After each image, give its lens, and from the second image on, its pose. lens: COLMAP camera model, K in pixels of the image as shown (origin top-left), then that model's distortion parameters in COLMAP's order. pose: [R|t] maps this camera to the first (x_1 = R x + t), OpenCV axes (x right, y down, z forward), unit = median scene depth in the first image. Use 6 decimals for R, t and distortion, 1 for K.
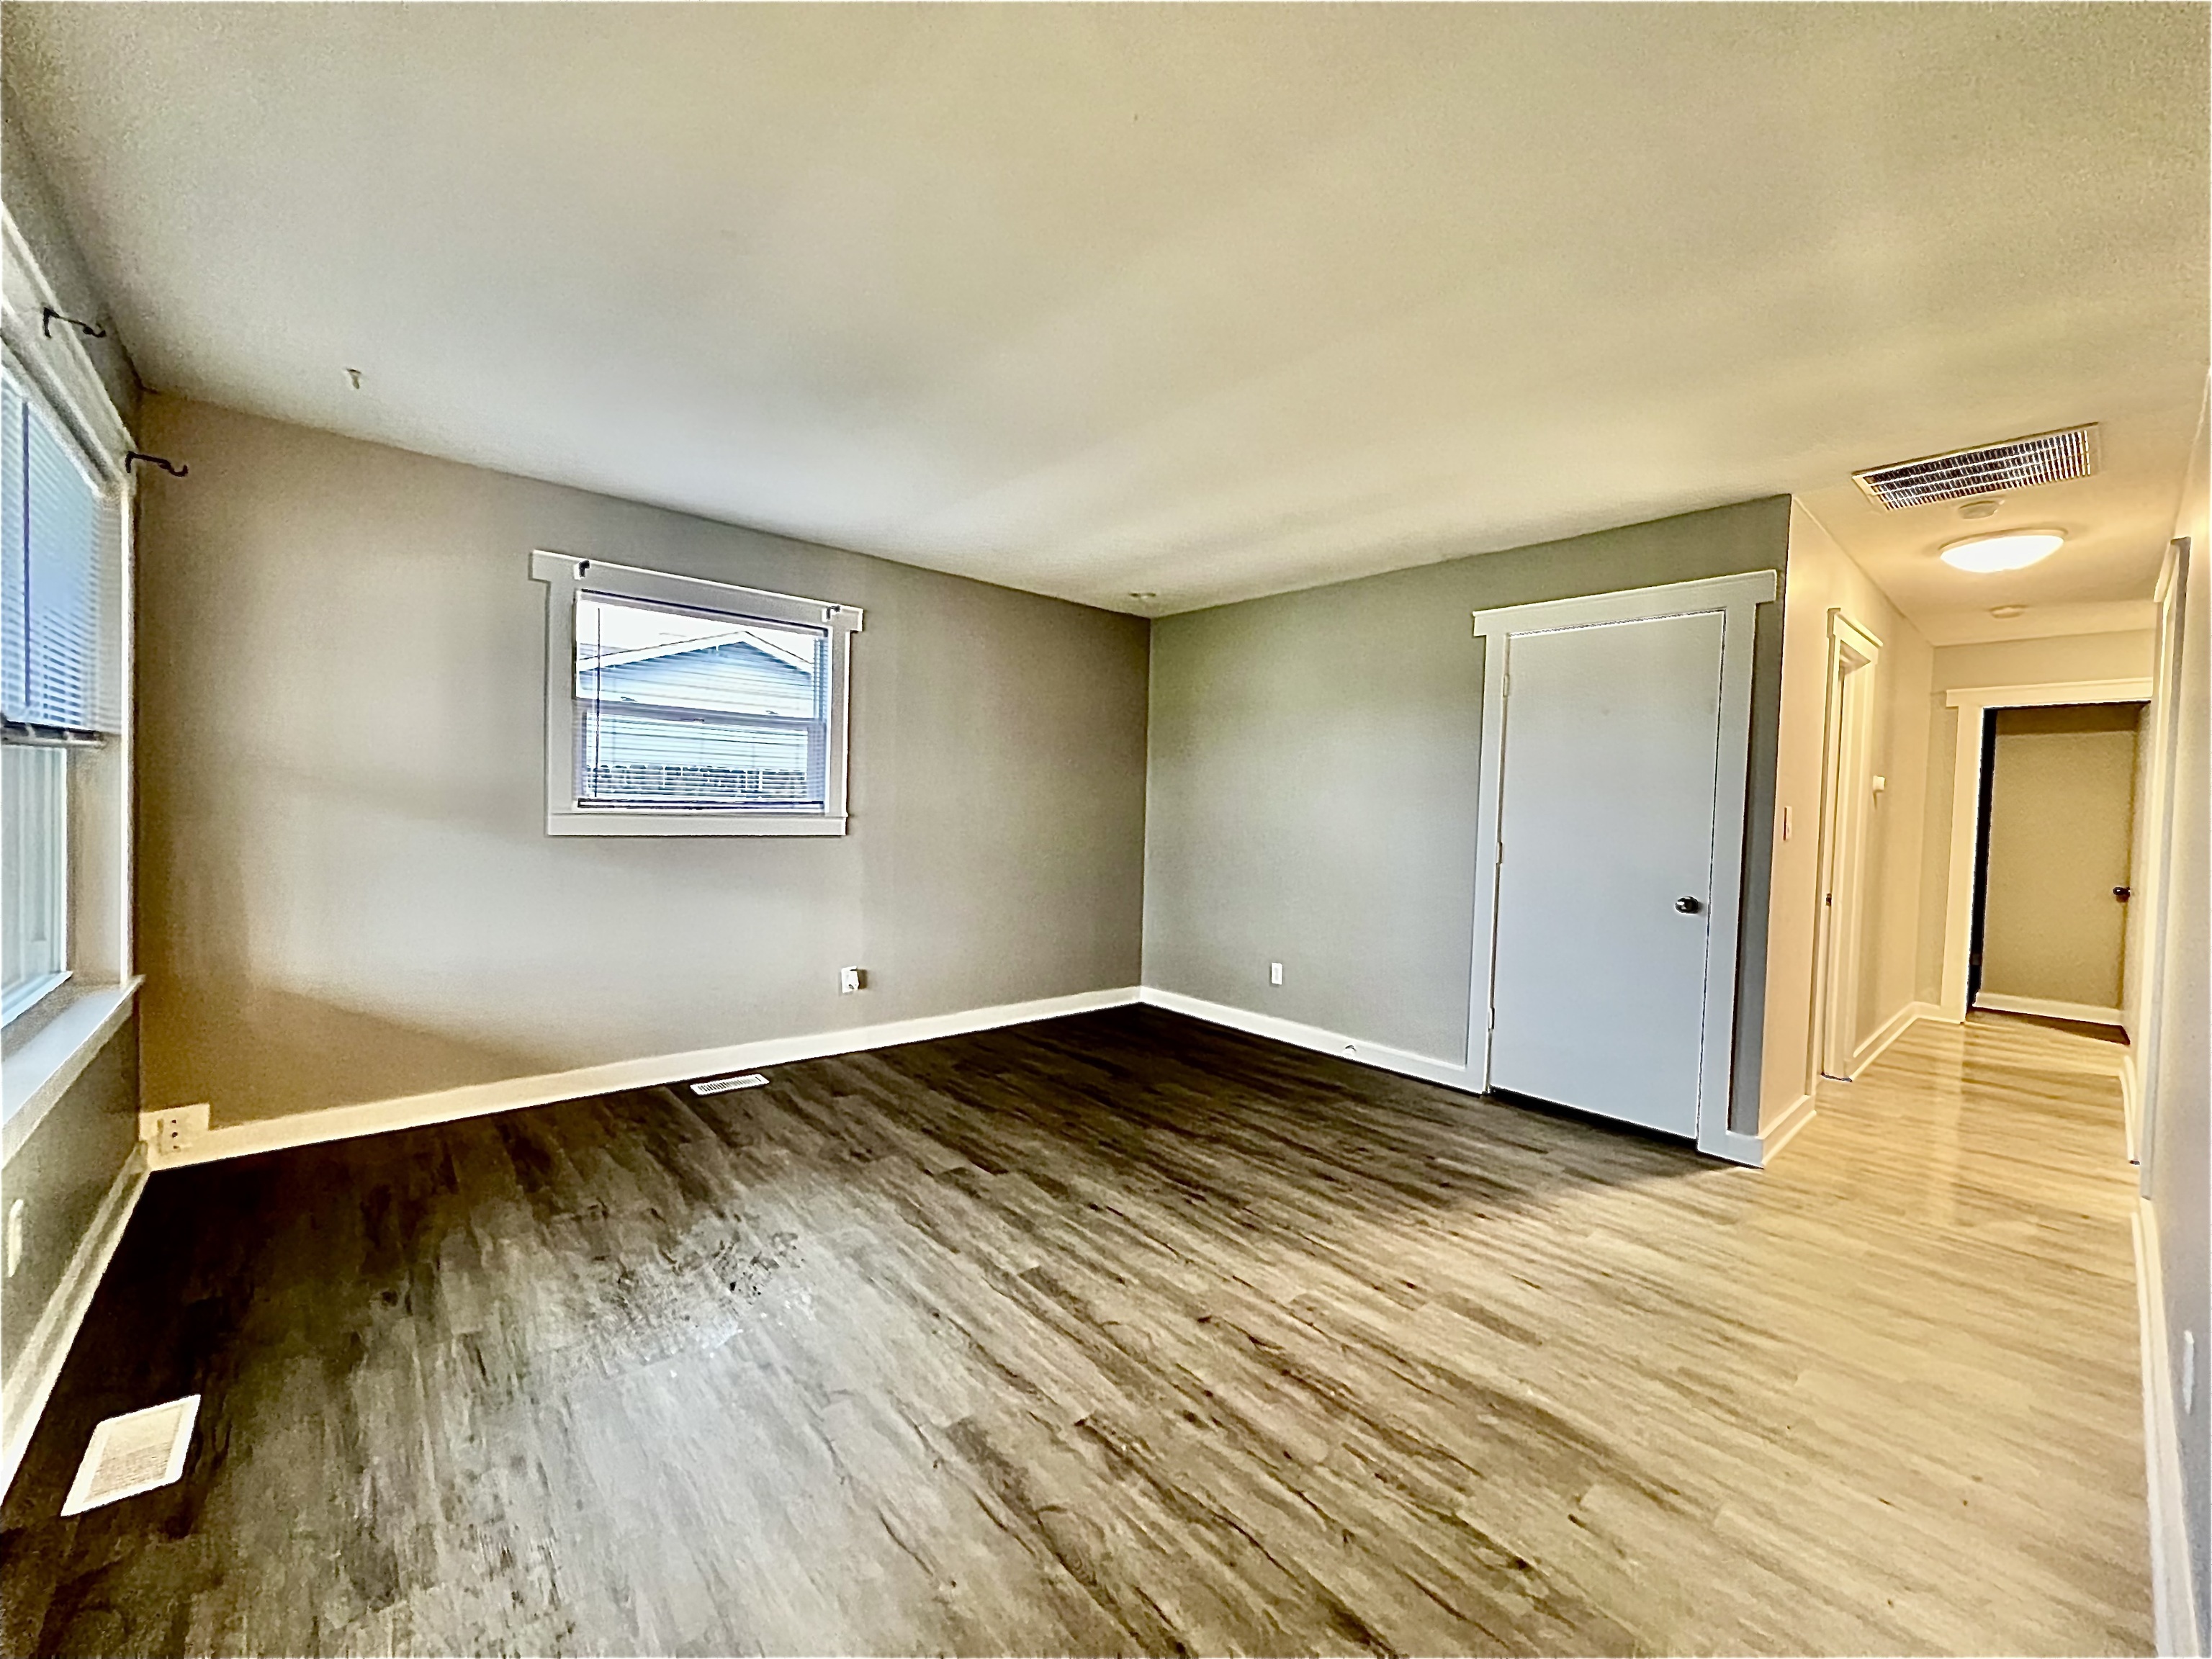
lens RADIAL K [[888.3, 0, 1119.9], [0, 888.3, 833.8], [0, 0, 1]] dist [-0.000776, 0.000075]
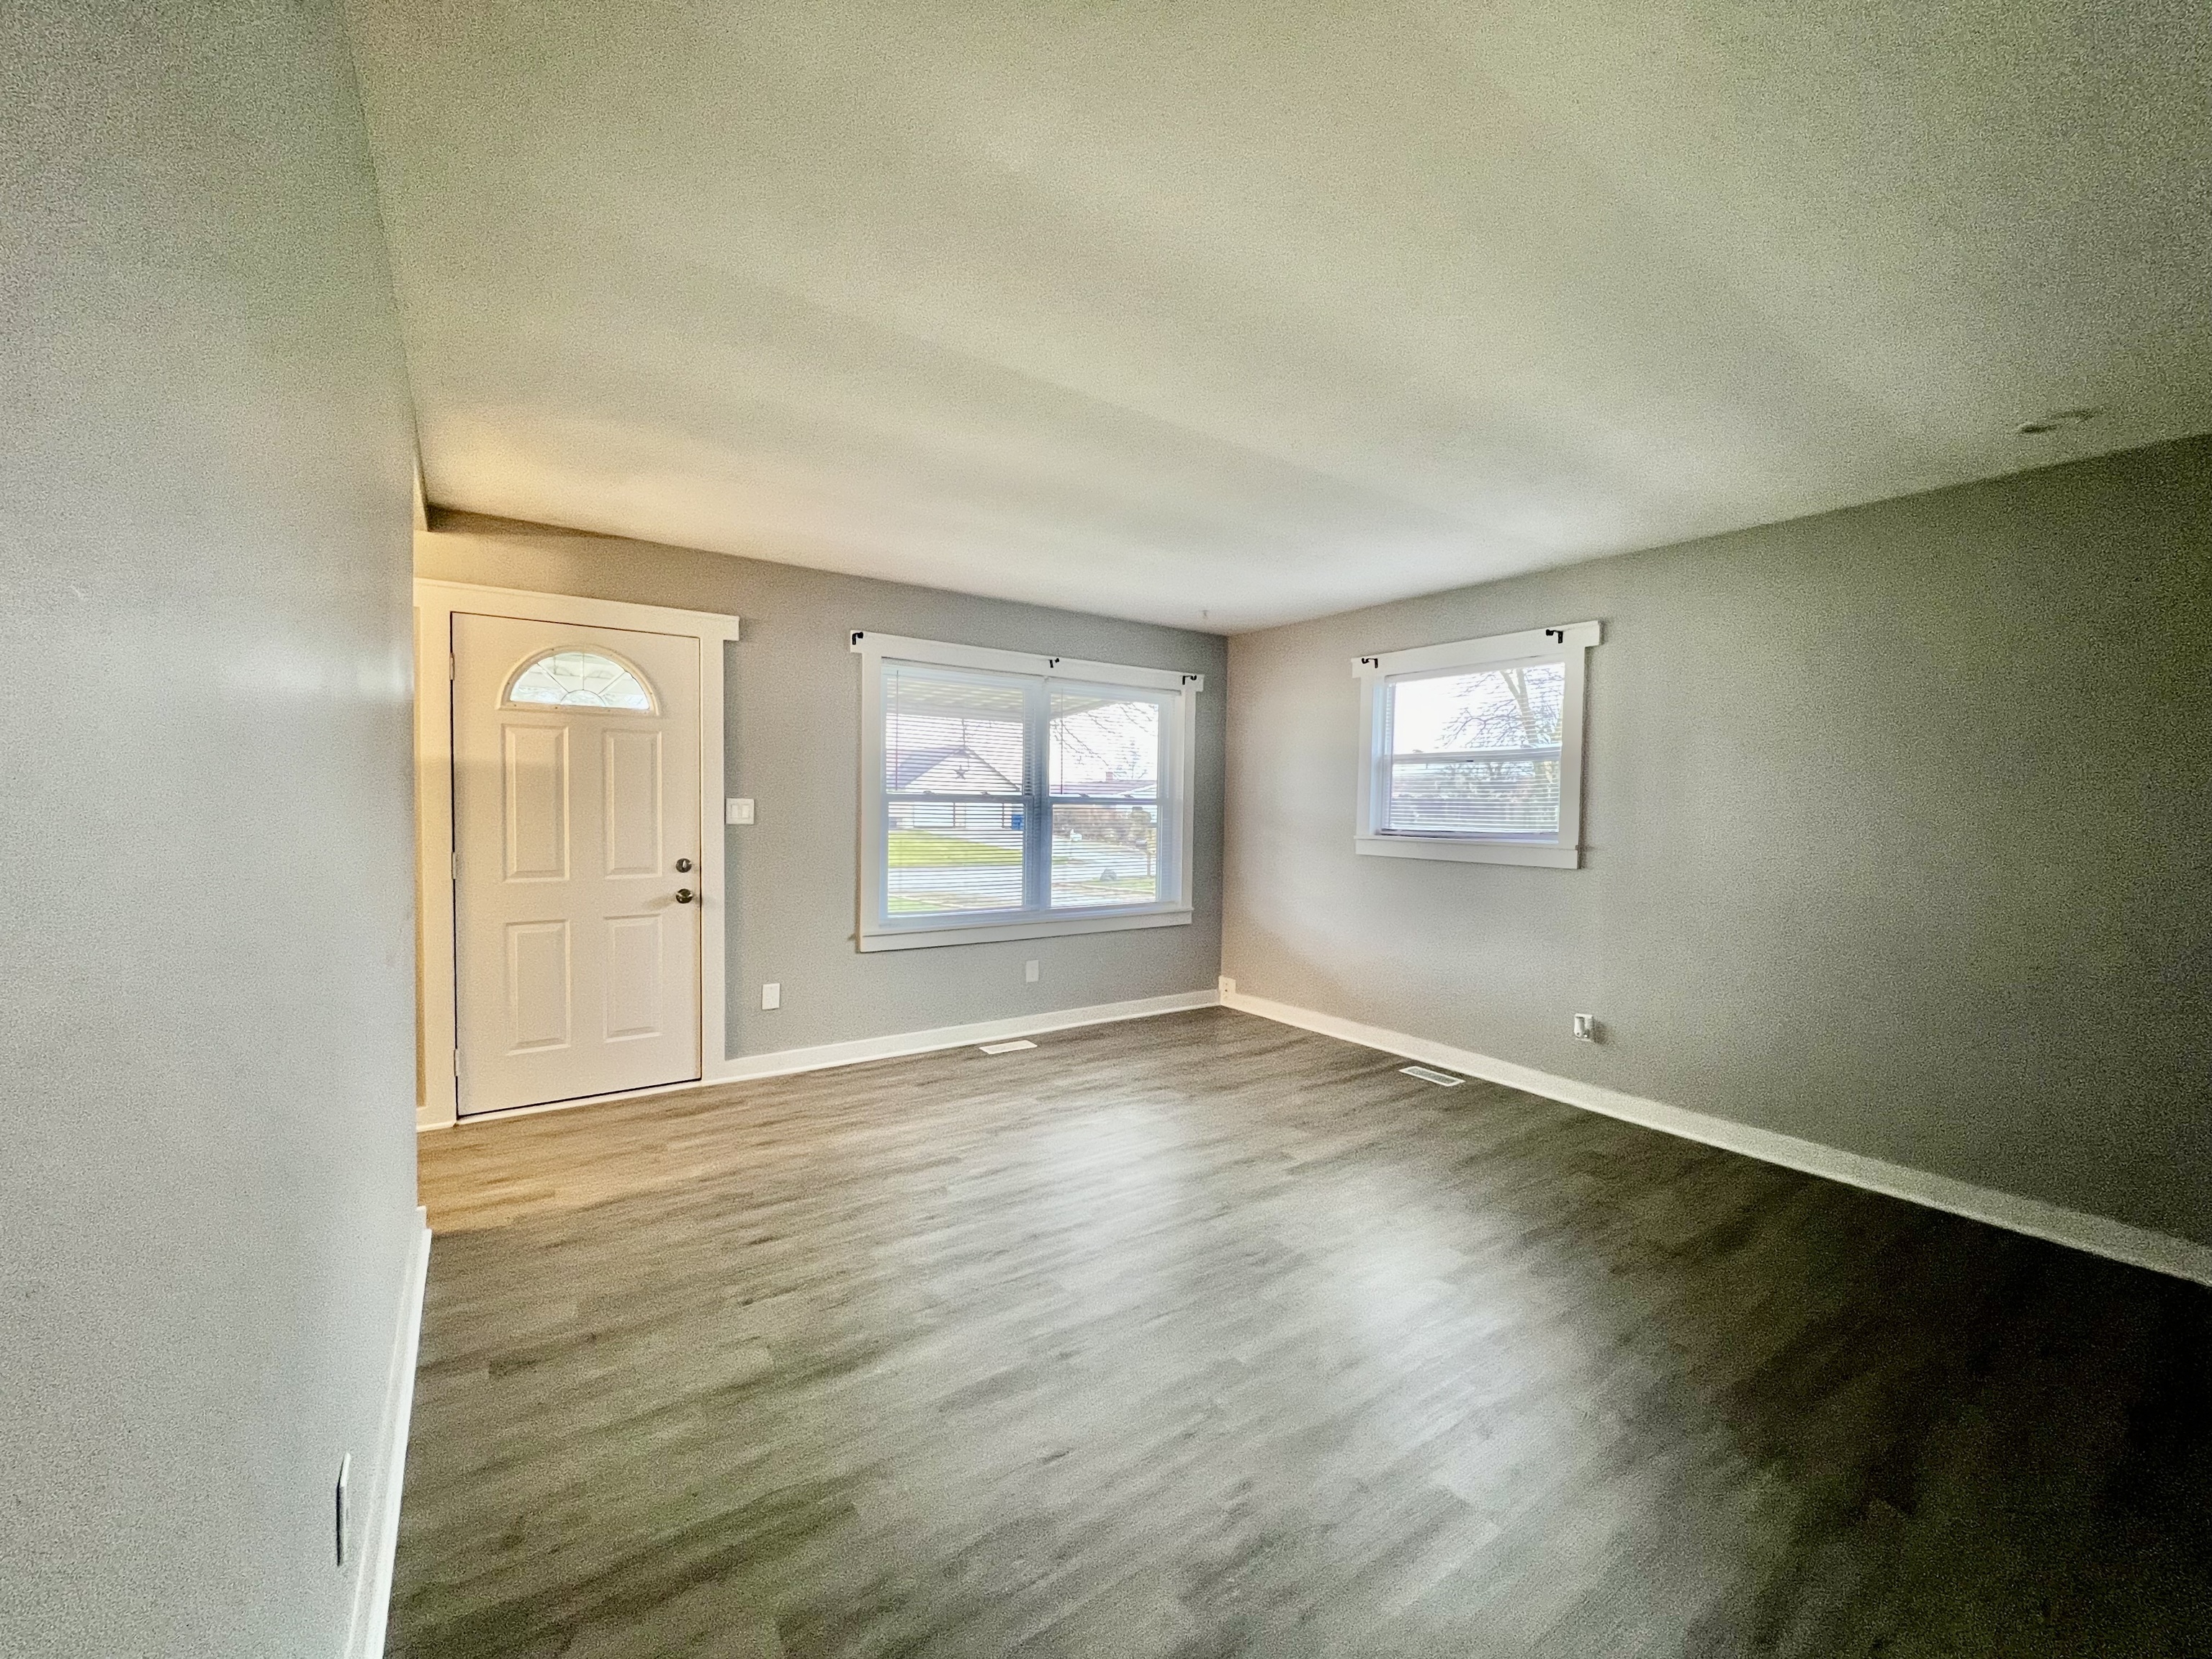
lens RADIAL K [[888.3, 0, 1111.1], [0, 888.3, 827.7], [0, 0, 1]] dist [-0.000776, 0.000075]
pose [[-0.117203, -0.005169, -0.993095, 1.073482], [-0.049124, 0.998793, 0.000598, -0.033206], [0.991892, 0.048855, -0.117315, 0.980161]]
